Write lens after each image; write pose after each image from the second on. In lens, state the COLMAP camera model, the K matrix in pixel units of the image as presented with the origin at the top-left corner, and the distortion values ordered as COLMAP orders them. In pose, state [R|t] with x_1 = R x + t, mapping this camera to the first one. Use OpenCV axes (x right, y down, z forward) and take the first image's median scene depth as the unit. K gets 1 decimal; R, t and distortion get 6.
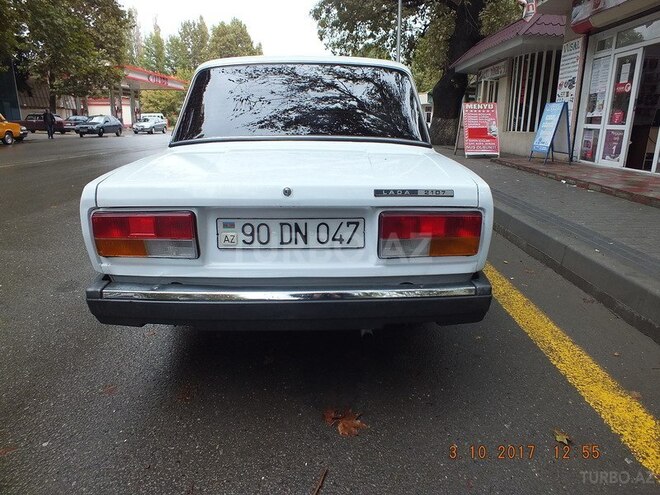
lens RADIAL K [[444.3, 0, 330.0], [0, 444.3, 247.5], [0, 0, 1]] dist [0.001827, 0.003078]
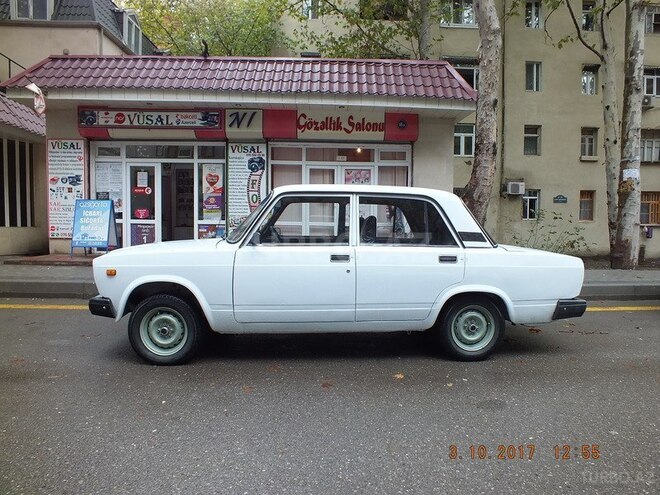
lens RADIAL K [[444.0, 0, 329.7], [0, 444.0, 246.0], [0, 0, 1]] dist [0.002816, 0.002119]
pose [[-0.049214, -0.048127, 0.997628, -0.578921], [0.263169, 0.962917, 0.059435, -0.144229], [-0.963494, 0.265470, -0.034724, 0.569569]]
